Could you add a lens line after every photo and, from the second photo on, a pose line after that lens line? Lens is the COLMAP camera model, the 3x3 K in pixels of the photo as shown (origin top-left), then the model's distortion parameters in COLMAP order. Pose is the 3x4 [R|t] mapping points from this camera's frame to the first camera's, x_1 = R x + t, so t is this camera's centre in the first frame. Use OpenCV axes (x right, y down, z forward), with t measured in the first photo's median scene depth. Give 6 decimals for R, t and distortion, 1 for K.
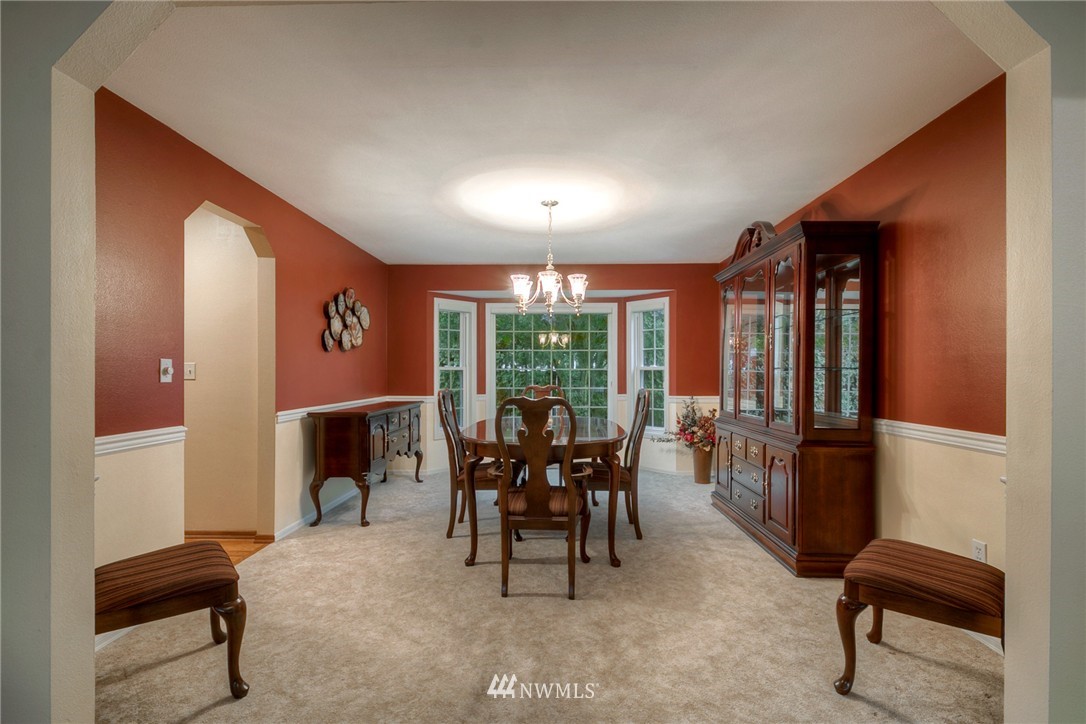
lens RADIAL K [[501.5, 0, 538.1], [0, 501.5, 371.7], [0, 0, 1]] dist [0.012171, -0.002605]
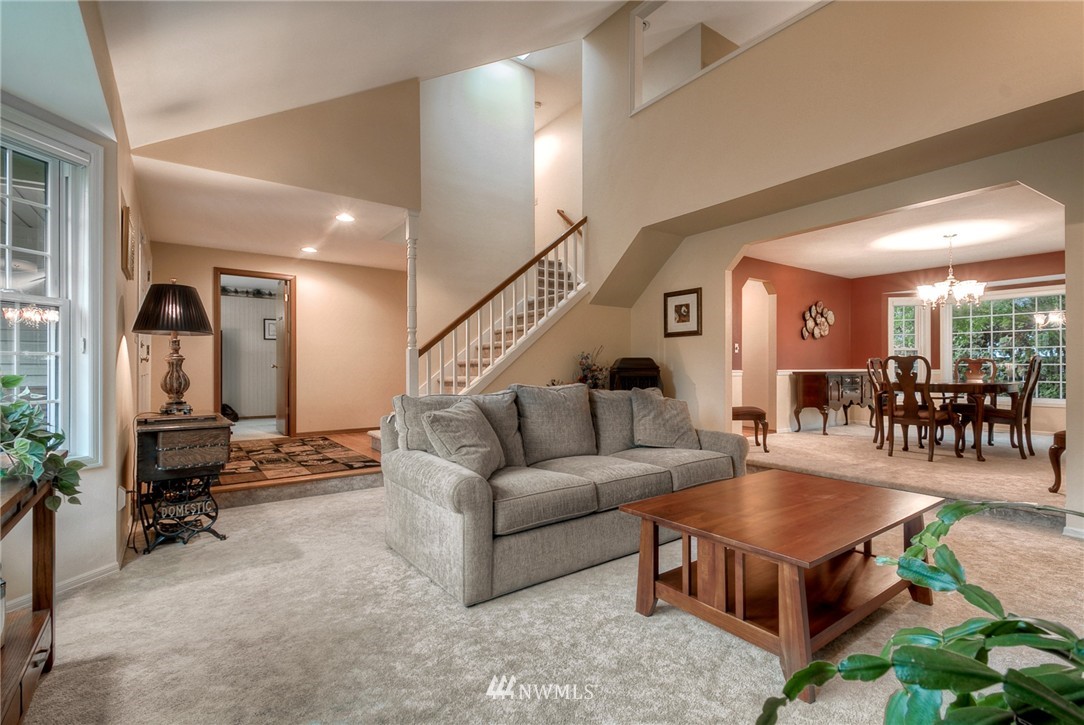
lens RADIAL K [[500.6, 0, 550.2], [0, 500.6, 366.5], [0, 0, 1]] dist [0.012171, -0.002605]
pose [[0.624687, 0.000173, -0.780875, 0.404965], [0.000718, 0.999999, 0.000797, 0.053635], [0.780875, -0.001058, 0.624687, -0.812014]]
